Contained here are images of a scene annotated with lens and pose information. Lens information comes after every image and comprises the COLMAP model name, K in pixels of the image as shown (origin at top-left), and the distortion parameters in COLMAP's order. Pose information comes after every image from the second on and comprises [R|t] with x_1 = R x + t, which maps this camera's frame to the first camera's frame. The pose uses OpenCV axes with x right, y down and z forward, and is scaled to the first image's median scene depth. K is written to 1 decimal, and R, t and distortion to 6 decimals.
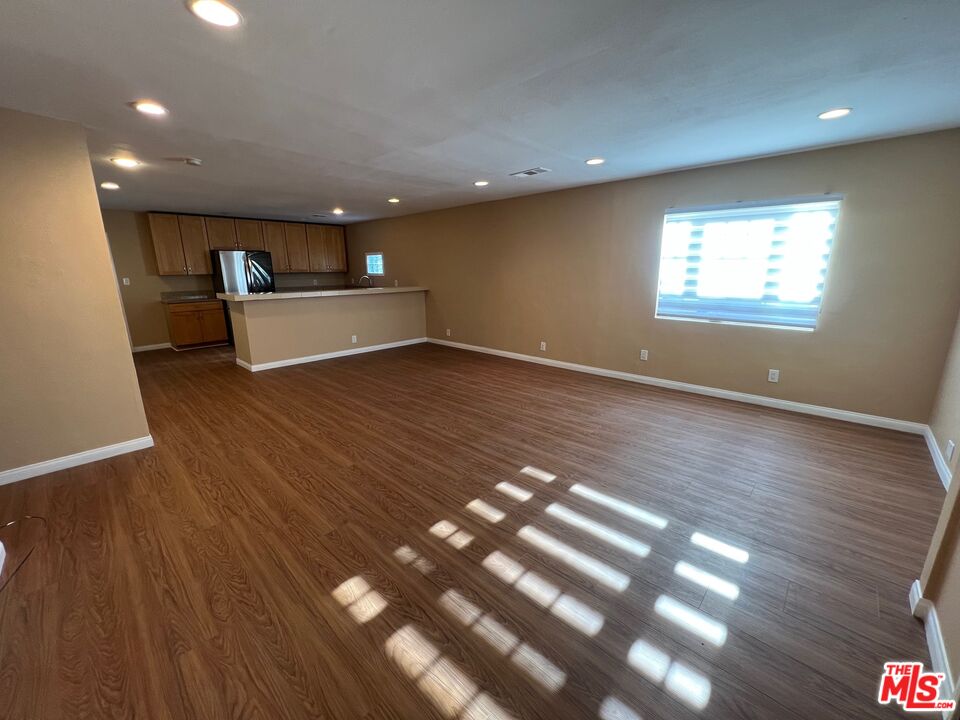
lens RADIAL K [[391.6, 0, 477.2], [0, 391.6, 361.4], [0, 0, 1]] dist [-0.000419, -0.000140]
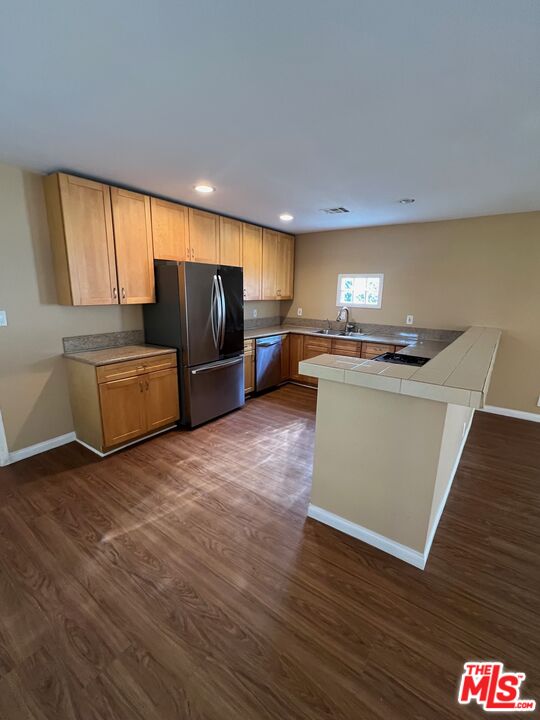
lens RADIAL K [[316.1, 0, 272.6], [0, 316.1, 359.5], [0, 0, 1]] dist [-0.002823, -0.000103]
pose [[0.991709, -0.019295, 0.127048, -0.161443], [0.024357, 0.998965, -0.038410, -0.034368], [-0.126175, 0.041186, 0.991153, 0.152896]]
